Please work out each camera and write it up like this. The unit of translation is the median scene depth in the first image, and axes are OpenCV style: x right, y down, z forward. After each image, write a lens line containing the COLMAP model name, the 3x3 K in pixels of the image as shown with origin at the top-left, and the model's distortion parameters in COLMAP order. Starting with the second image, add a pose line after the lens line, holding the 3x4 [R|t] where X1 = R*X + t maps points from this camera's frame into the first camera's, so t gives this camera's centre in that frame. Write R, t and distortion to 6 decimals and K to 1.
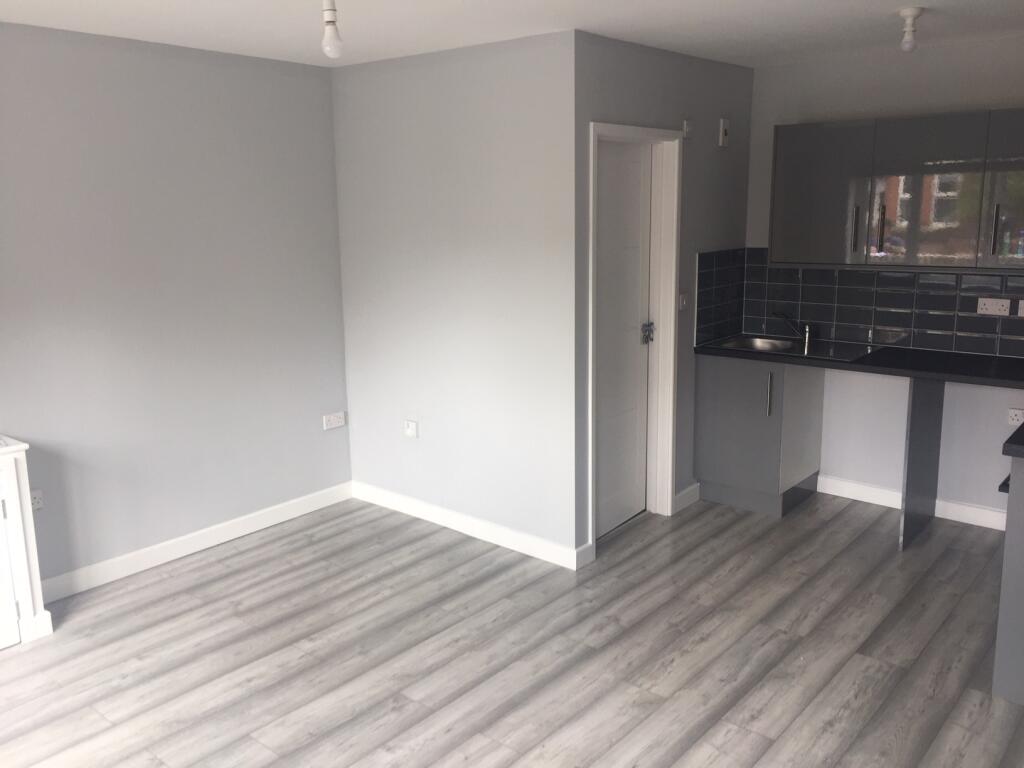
lens RADIAL K [[880.3, 0, 518.9], [0, 880.3, 367.1], [0, 0, 1]] dist [0.087365, -0.117124]
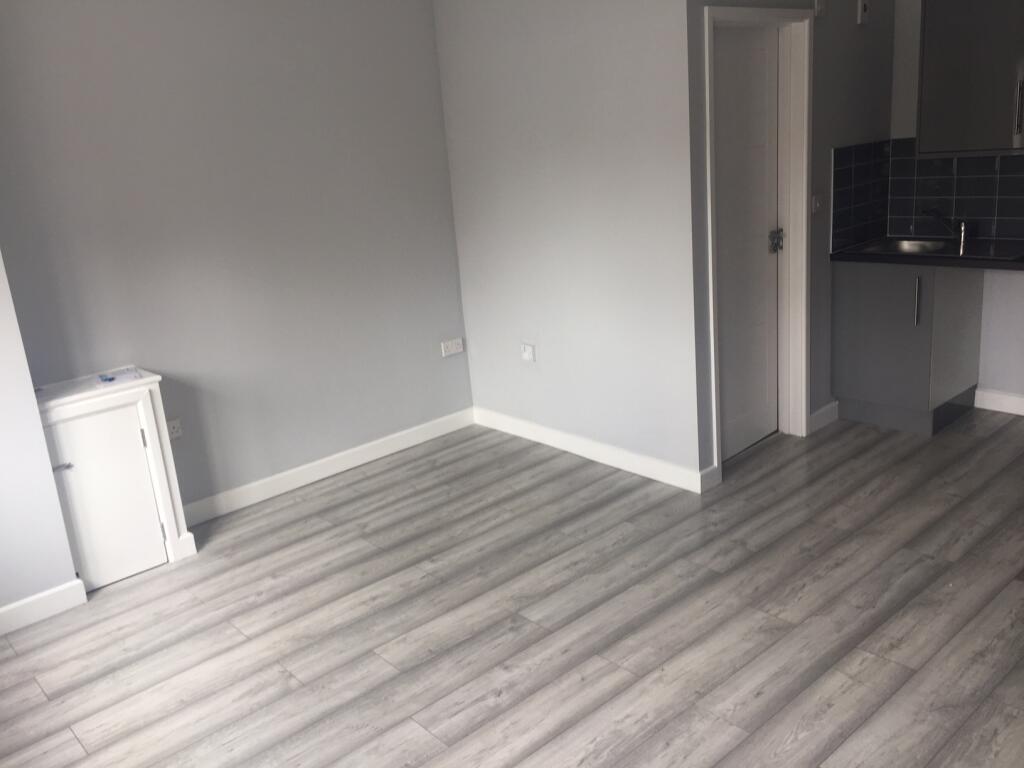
lens RADIAL K [[880.3, 0, 515.8], [0, 880.3, 375.0], [0, 0, 1]] dist [0.087365, -0.117124]
pose [[0.986903, -0.027776, -0.158906, 0.022865], [0.041741, 0.995486, 0.085237, 0.011972], [0.155821, -0.090753, 0.983607, 0.037164]]
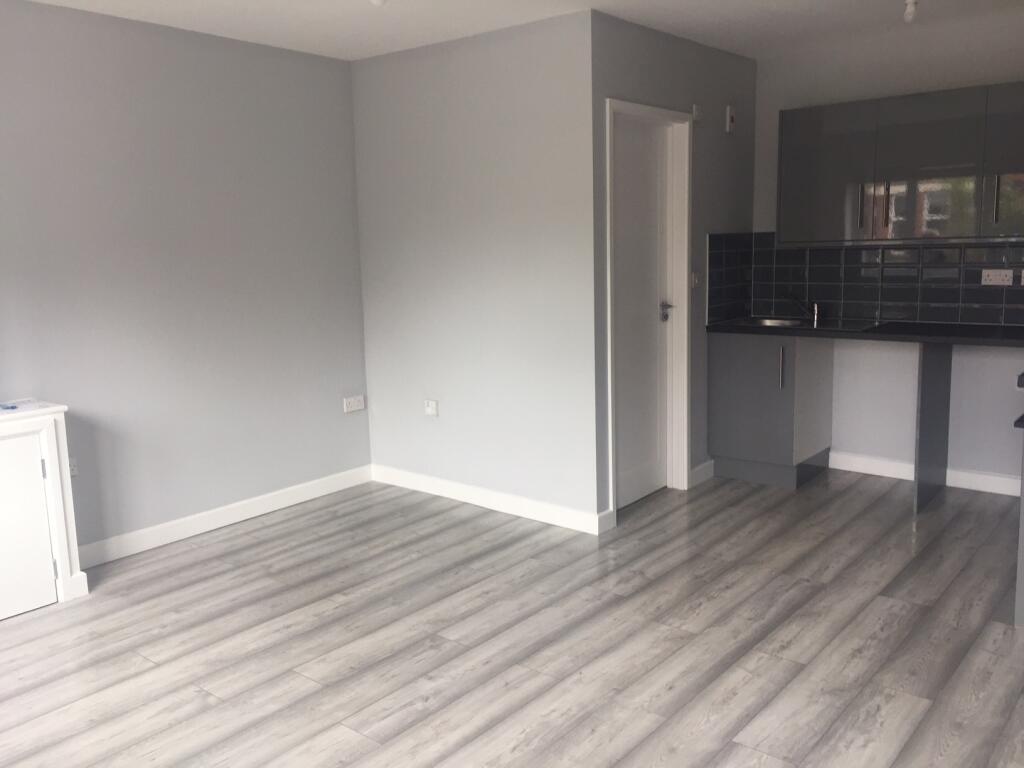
lens RADIAL K [[880.3, 0, 515.1], [0, 880.3, 372.7], [0, 0, 1]] dist [0.087365, -0.117124]
pose [[0.999925, -0.010751, 0.005831, -0.035389], [0.010982, 0.999097, -0.041046, 0.084397], [-0.005384, 0.041107, 0.999140, -0.026170]]
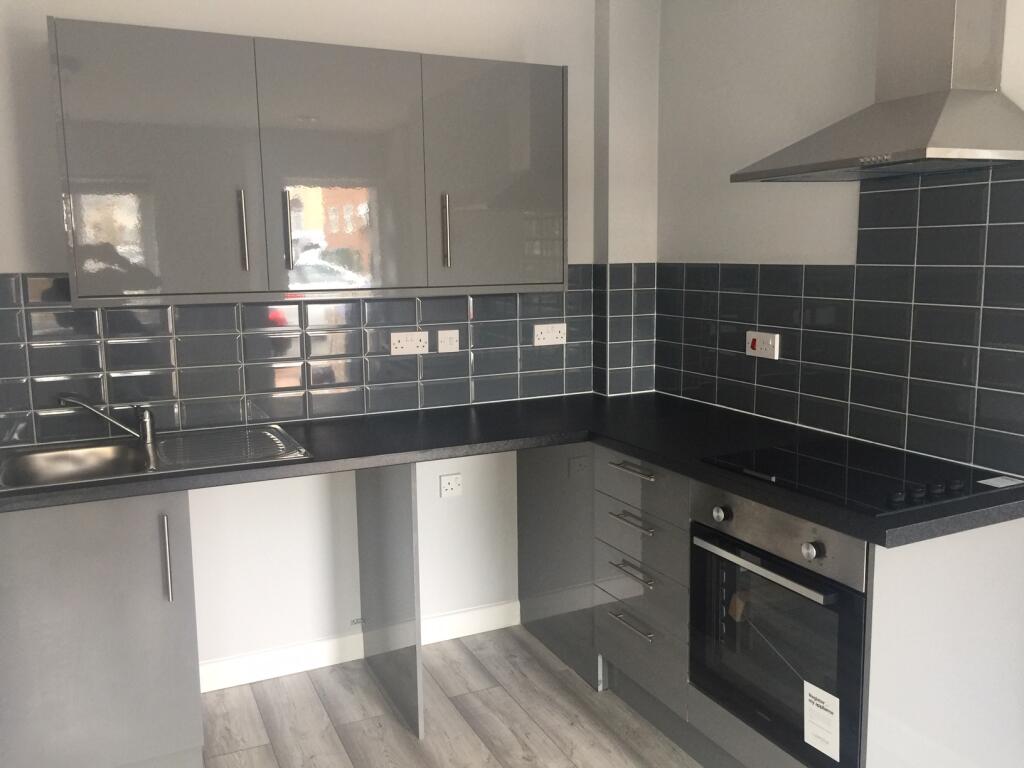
lens RADIAL K [[880.3, 0, 511.1], [0, 880.3, 386.0], [0, 0, 1]] dist [0.087365, -0.117124]
pose [[0.402959, -0.129360, 0.906030, -0.088145], [0.173399, 0.982821, 0.063205, -0.068592], [-0.898642, 0.131636, 0.418467, 0.678117]]
